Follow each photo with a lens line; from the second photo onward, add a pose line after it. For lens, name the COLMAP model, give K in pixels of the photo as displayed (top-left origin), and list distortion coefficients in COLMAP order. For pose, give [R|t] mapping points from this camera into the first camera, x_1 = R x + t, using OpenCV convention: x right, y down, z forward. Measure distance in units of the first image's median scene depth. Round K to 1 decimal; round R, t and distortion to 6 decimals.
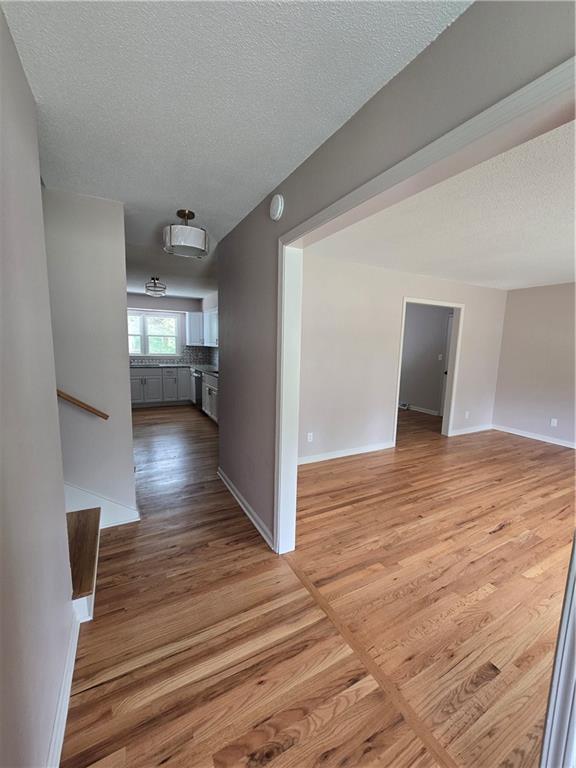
lens RADIAL K [[310.8, 0, 288.7], [0, 310.8, 382.8], [0, 0, 1]] dist [-0.000818, -0.000040]
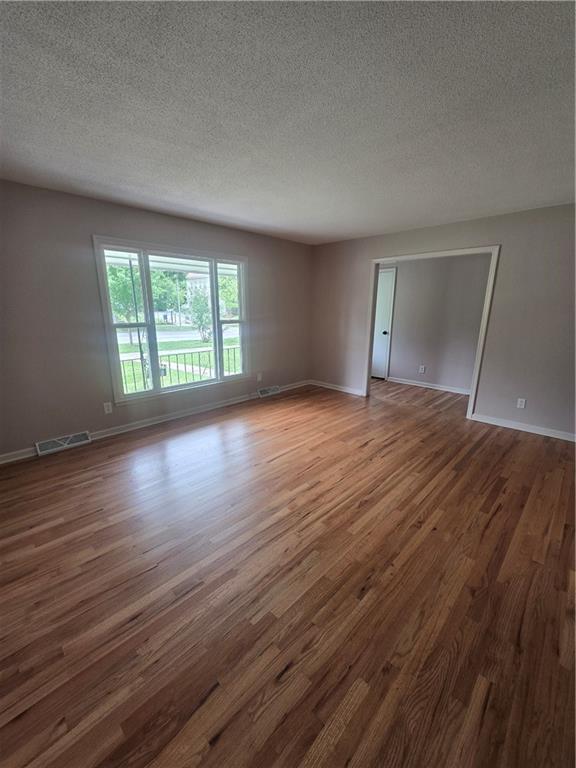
lens RADIAL K [[310.8, 0, 287.1], [0, 310.8, 384.6], [0, 0, 1]] dist [-0.000818, -0.000040]
pose [[-0.952376, 0.044061, -0.301725, 1.147025], [-0.072119, 0.928882, 0.363286, -0.172874], [0.296274, 0.367745, -0.881468, 1.627307]]
